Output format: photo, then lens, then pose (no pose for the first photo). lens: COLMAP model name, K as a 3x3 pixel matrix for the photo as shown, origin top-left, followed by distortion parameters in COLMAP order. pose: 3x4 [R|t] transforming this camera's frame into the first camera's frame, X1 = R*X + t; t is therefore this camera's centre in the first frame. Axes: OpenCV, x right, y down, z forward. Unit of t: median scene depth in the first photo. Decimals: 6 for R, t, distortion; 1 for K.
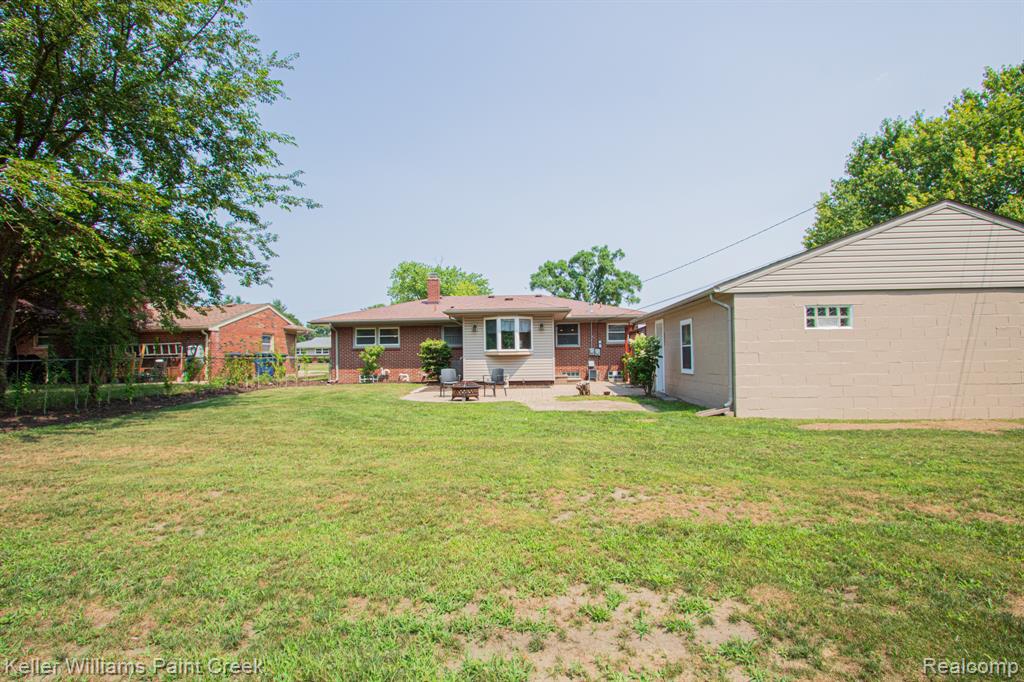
lens RADIAL K [[486.8, 0, 510.5], [0, 486.8, 343.1], [0, 0, 1]] dist [-0.016141, -0.000306]
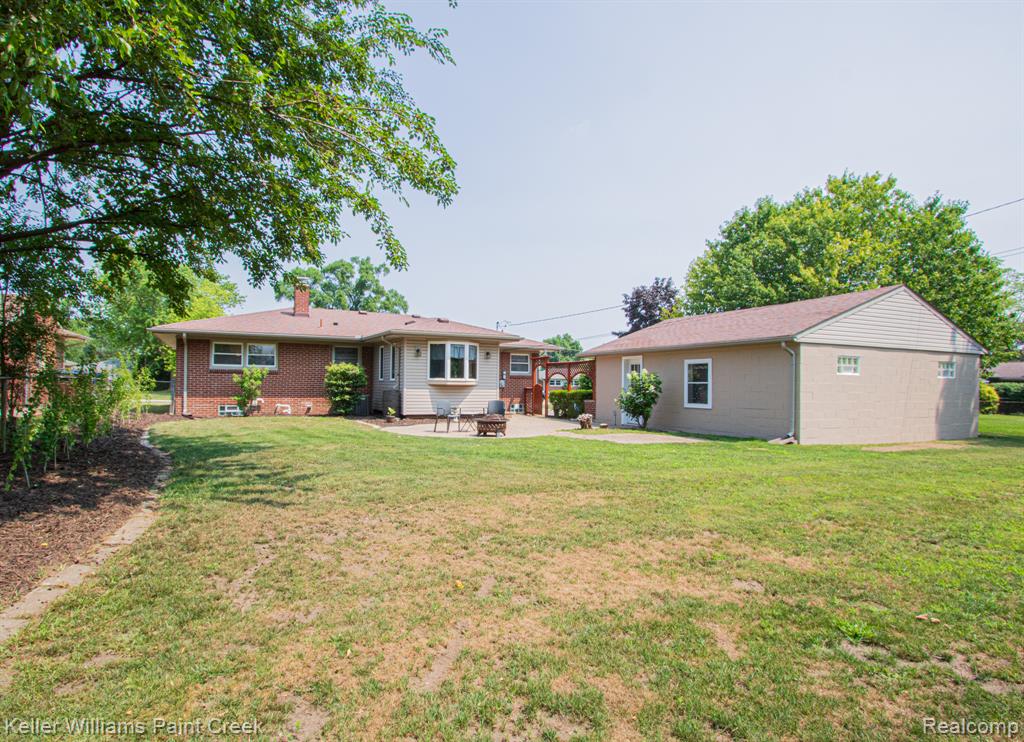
lens RADIAL K [[557.4, 0, 508.4], [0, 557.4, 373.9], [0, 0, 1]] dist [-0.024539, -0.000769]
pose [[0.882977, 0.035984, 0.468035, -0.393788], [-0.038779, 0.999241, -0.003667, 0.004319], [-0.467812, -0.014912, 0.883702, 0.057387]]
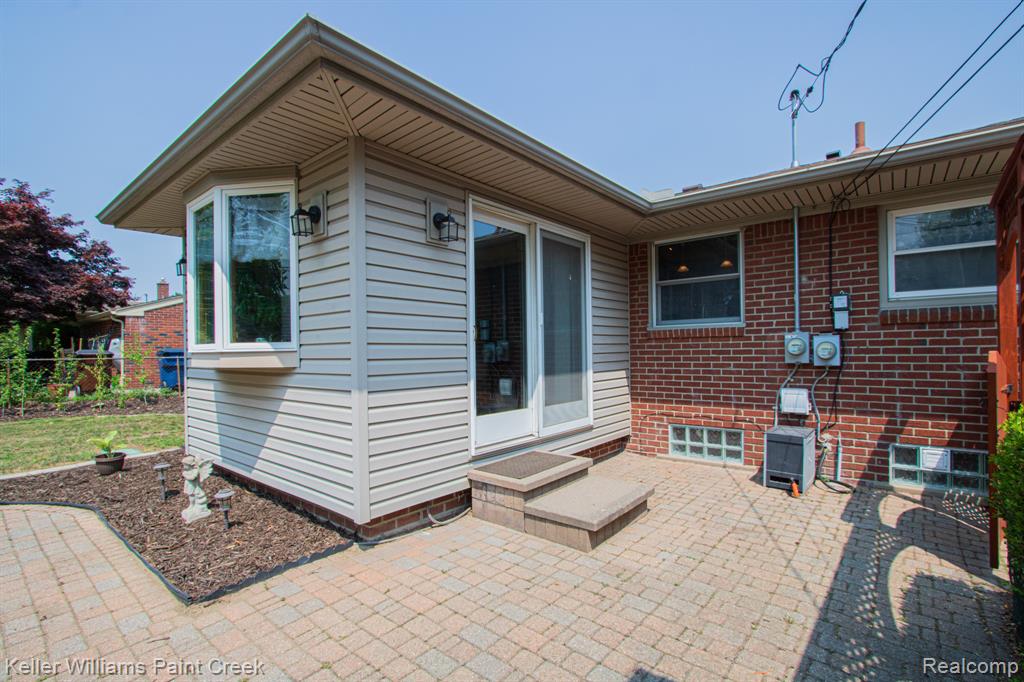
lens RADIAL K [[486.8, 0, 510.6], [0, 486.8, 347.5], [0, 0, 1]] dist [-0.016141, -0.000306]
pose [[0.792395, 0.002477, -0.610003, 0.249956], [0.018664, 0.999425, 0.028302, 0.011150], [0.609723, -0.033811, 0.791893, 0.939862]]
